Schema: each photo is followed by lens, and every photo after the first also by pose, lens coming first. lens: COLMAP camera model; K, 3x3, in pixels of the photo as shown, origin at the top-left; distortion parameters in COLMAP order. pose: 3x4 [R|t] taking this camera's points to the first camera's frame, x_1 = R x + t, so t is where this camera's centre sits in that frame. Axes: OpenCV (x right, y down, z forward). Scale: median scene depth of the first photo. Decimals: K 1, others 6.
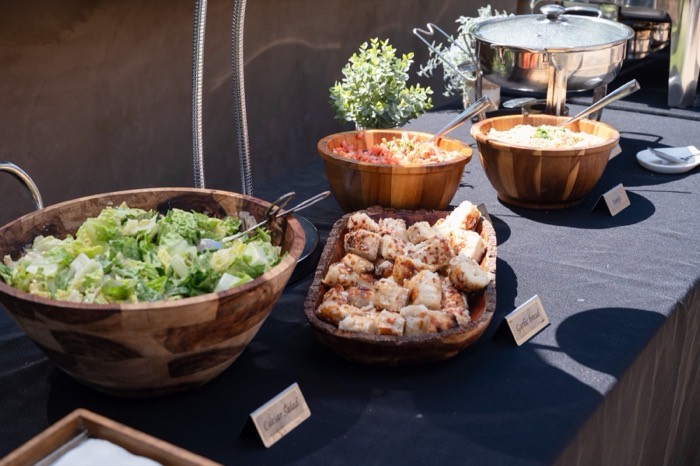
lens RADIAL K [[969.0, 0, 349.7], [0, 969.0, 233.3], [0, 0, 1]] dist [-0.039296, 0.000000]
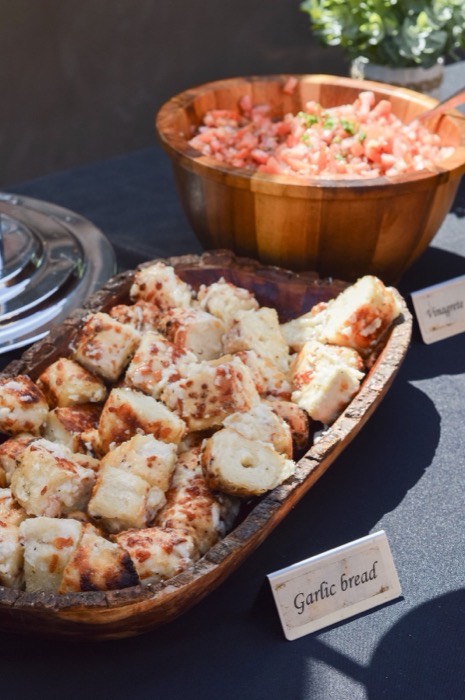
lens RADIAL K [[1623.6, 0, 232.6], [0, 1623.6, 349.2], [0, 0, 1]] dist [-0.007687, 0.000000]
pose [[0.937311, 0.169213, -0.304656, 0.336883], [-0.126493, 0.979780, 0.155021, -0.124723], [0.324727, -0.106766, 0.939762, 0.271283]]
